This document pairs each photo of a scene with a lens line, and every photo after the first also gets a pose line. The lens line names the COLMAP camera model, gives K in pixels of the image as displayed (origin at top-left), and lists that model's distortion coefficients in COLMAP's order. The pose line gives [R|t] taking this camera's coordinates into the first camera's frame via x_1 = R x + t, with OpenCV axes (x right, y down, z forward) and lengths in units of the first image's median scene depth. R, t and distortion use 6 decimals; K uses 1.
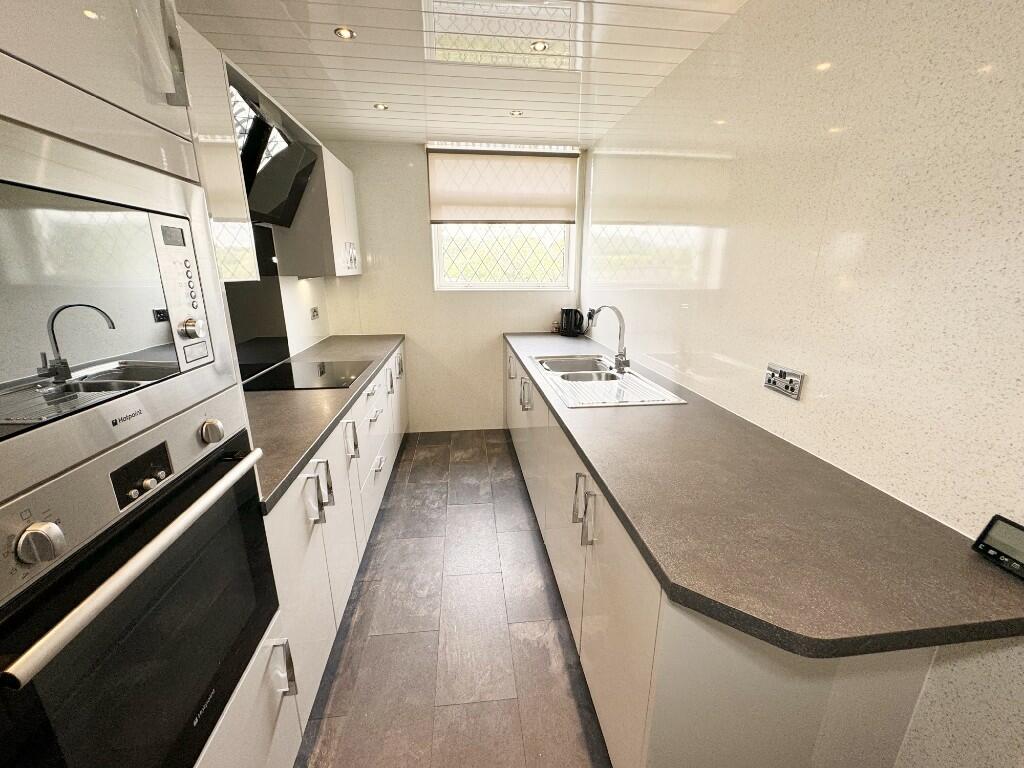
lens RADIAL K [[407.2, 0, 512.7], [0, 407.2, 384.9], [0, 0, 1]] dist [-0.009976, 0.000998]
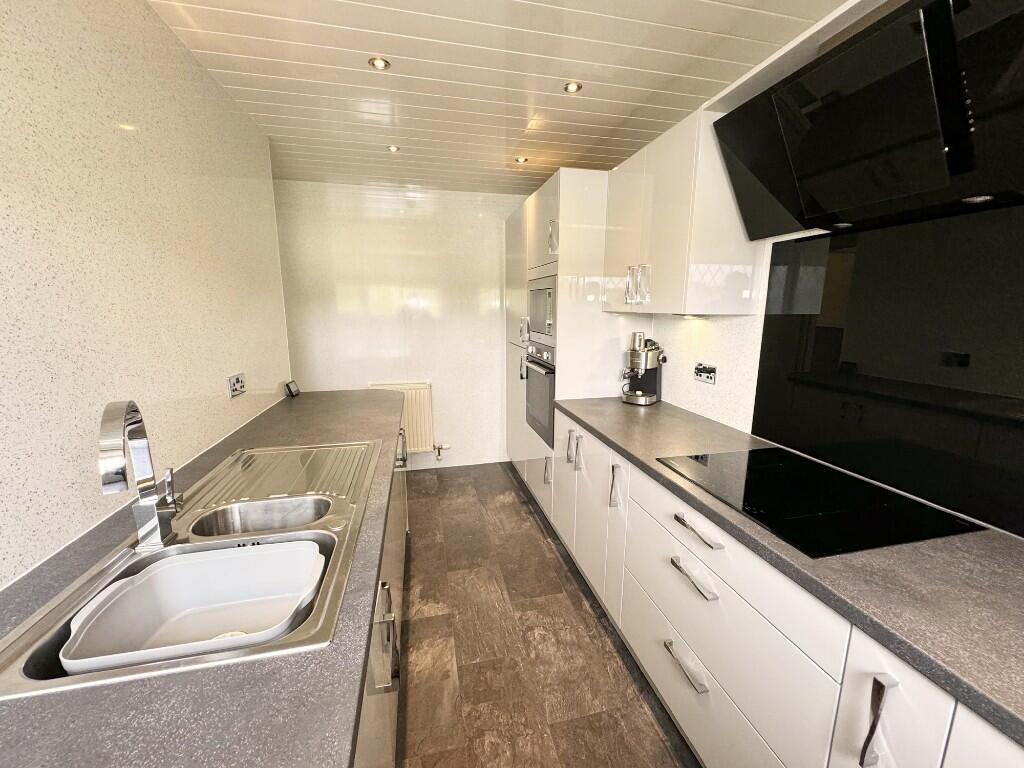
lens RADIAL K [[407.2, 0, 512.6], [0, 407.2, 381.7], [0, 0, 1]] dist [-0.009976, 0.000998]
pose [[-0.993139, 0.034476, -0.111743, -0.075311], [-0.018956, 0.895458, 0.444742, -0.491676], [0.115394, 0.443809, -0.888661, 1.715269]]
